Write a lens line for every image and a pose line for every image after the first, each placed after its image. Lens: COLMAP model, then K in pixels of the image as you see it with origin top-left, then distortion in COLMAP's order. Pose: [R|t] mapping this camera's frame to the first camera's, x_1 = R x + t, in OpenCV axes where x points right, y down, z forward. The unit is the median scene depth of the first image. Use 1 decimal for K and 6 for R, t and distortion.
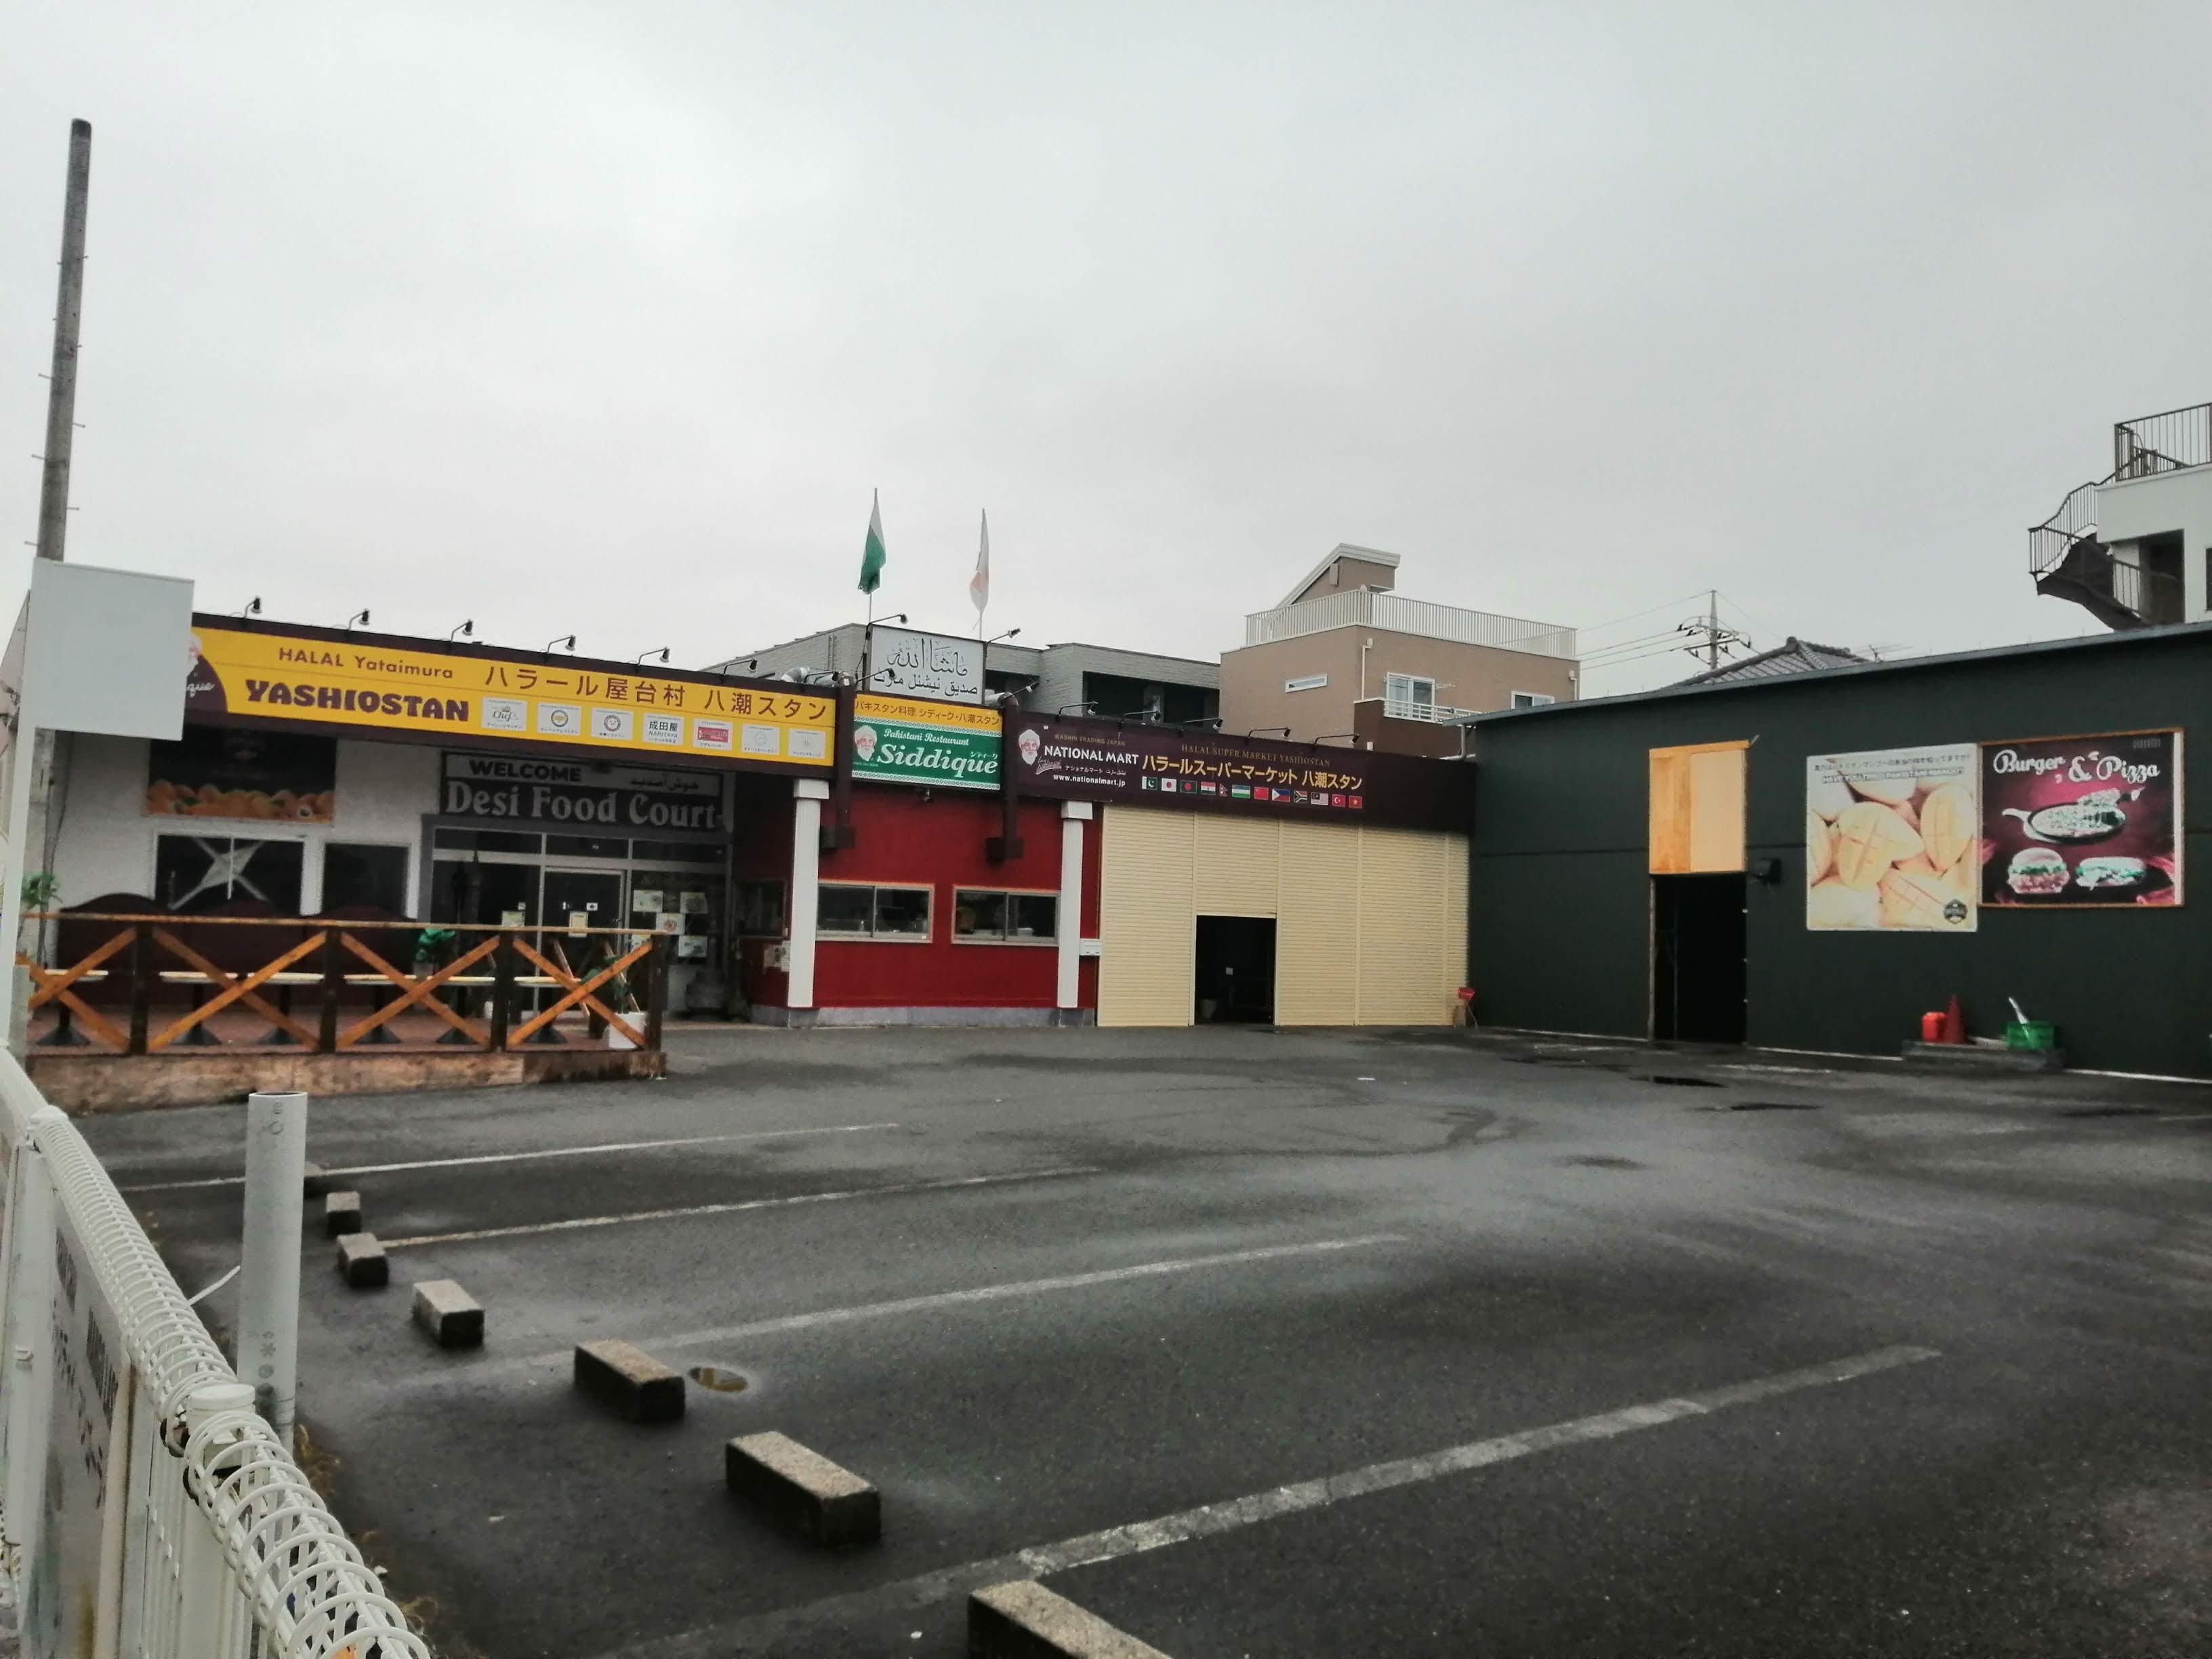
lens RADIAL K [[1784.5, 0, 1125.7], [0, 1784.5, 845.3], [0, 0, 1]] dist [0.072426, -0.130044]
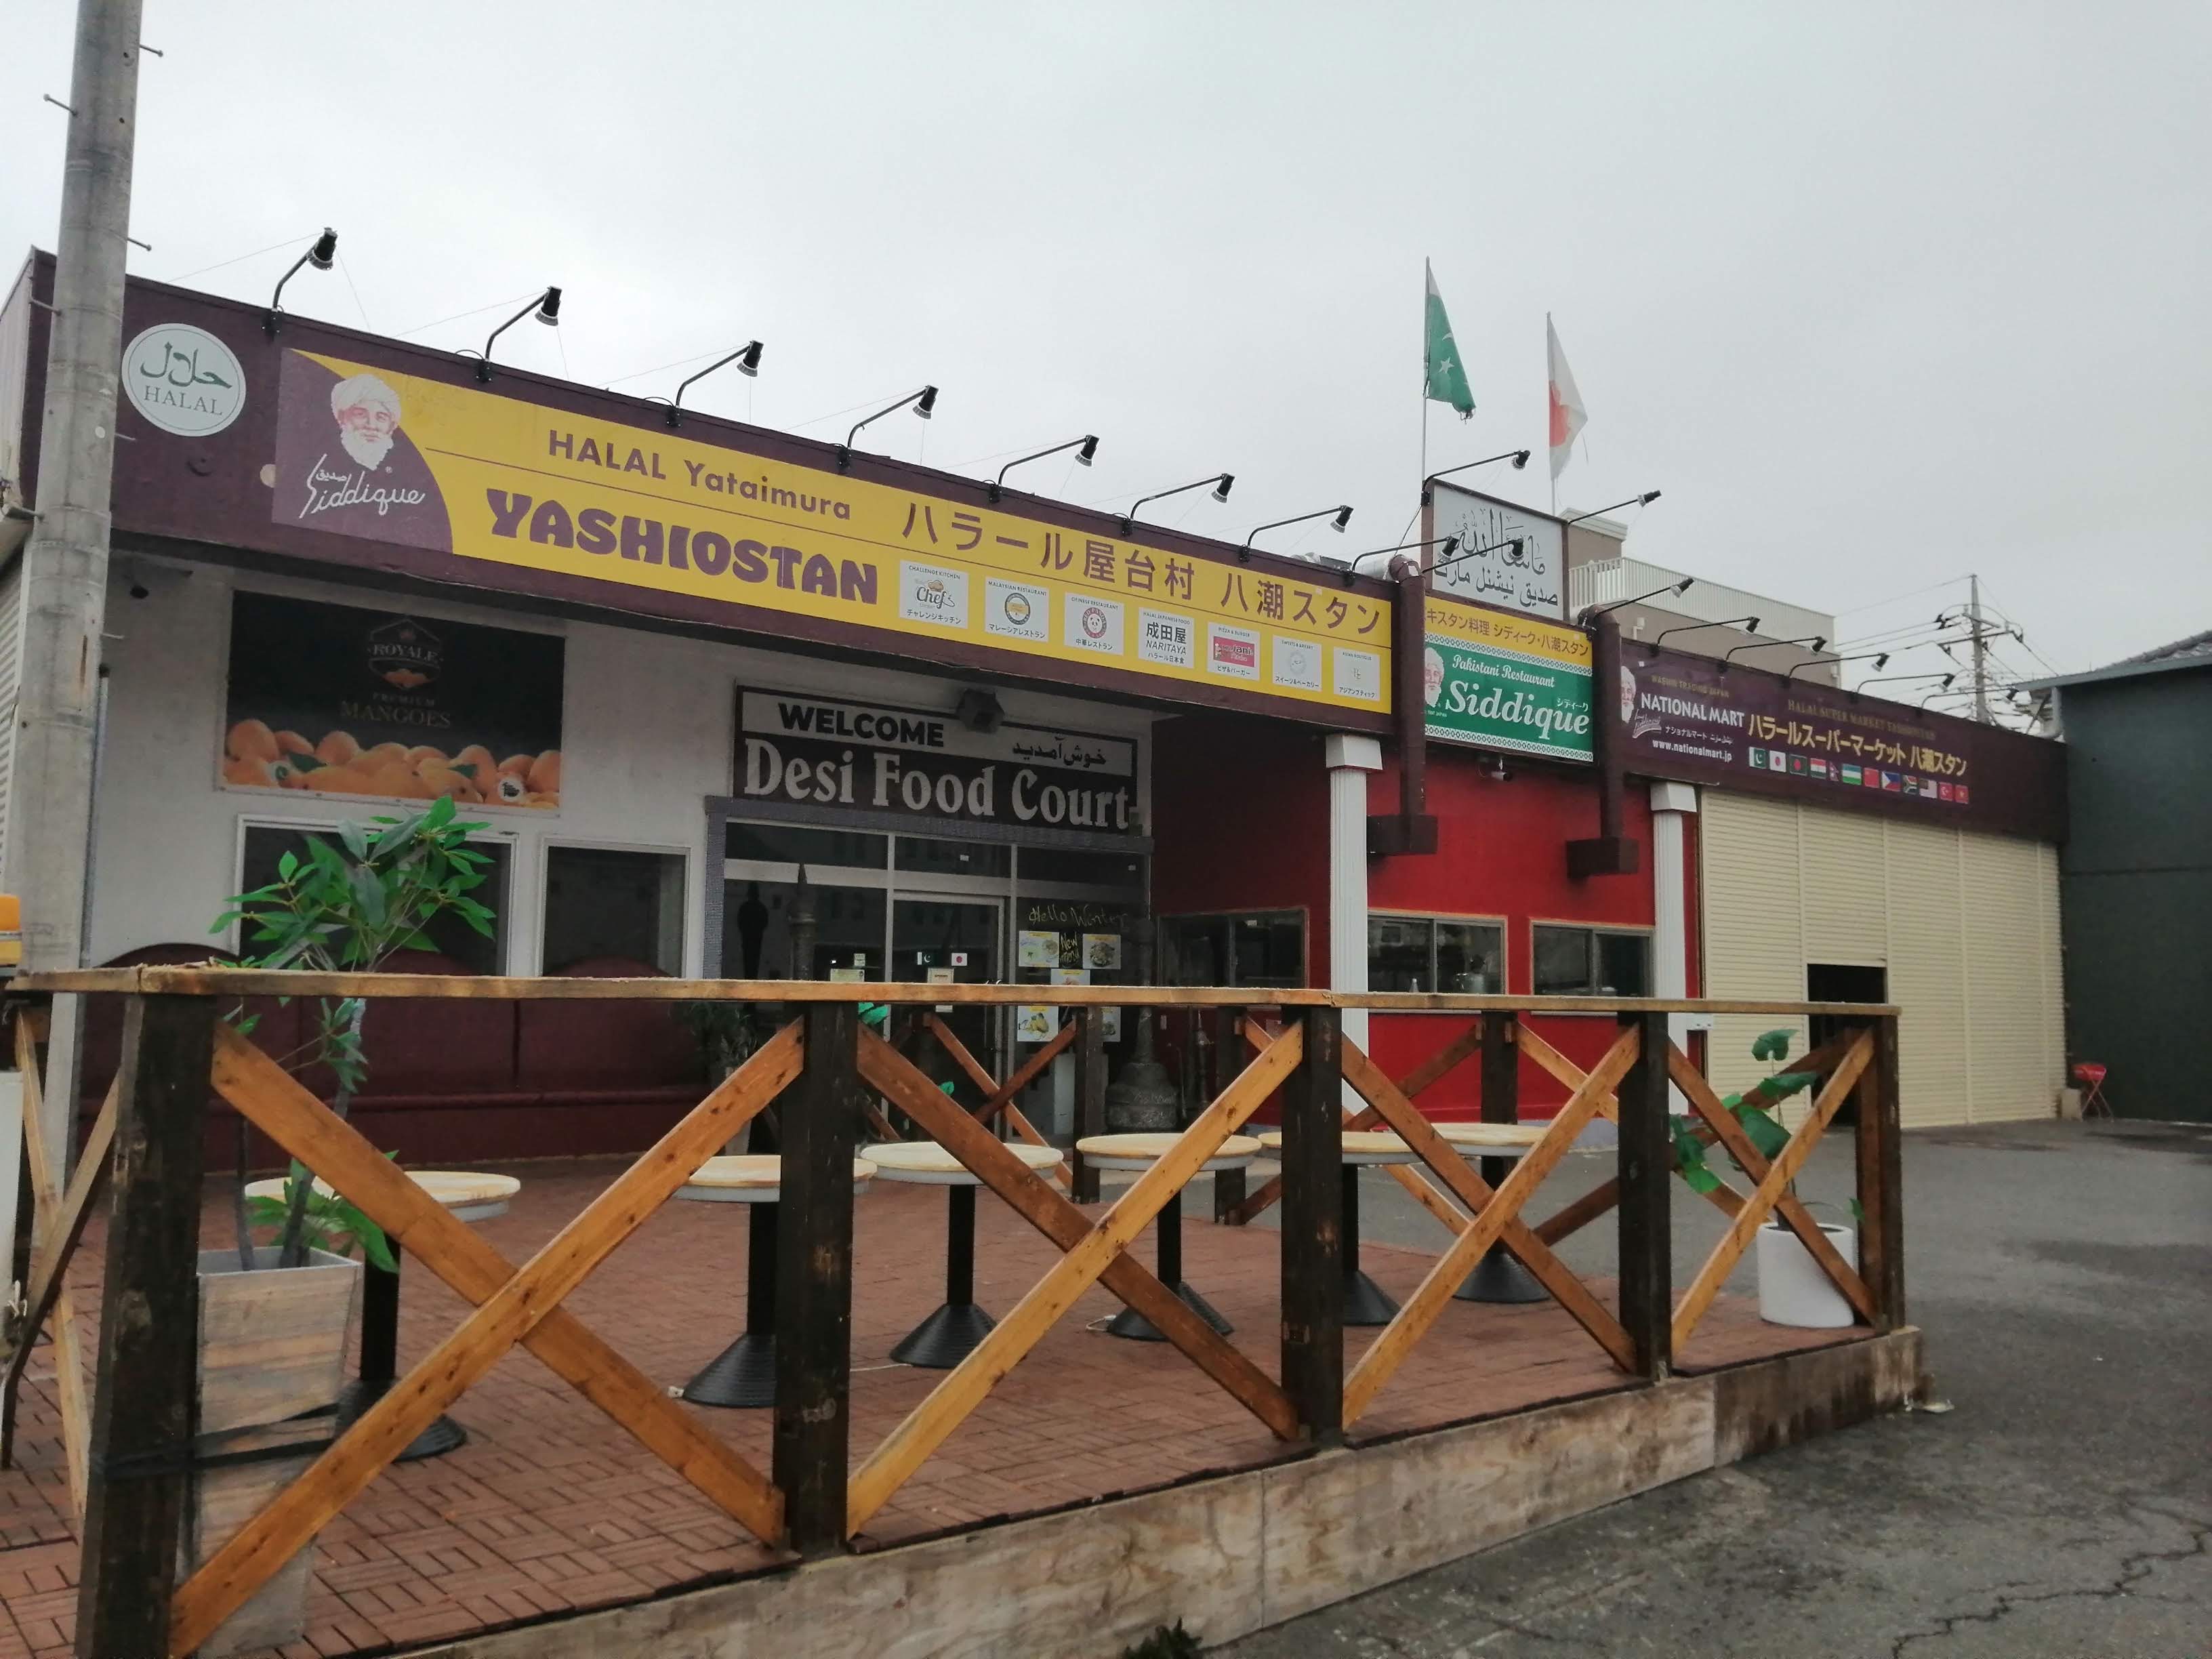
lens RADIAL K [[1784.5, 0, 1157.5], [0, 1784.5, 845.9], [0, 0, 1]] dist [0.072426, -0.130044]
pose [[0.995369, -0.008804, 0.095723, -0.294289], [0.011816, 0.999451, -0.030951, 0.016145], [-0.095398, 0.031939, 0.994927, 0.420024]]
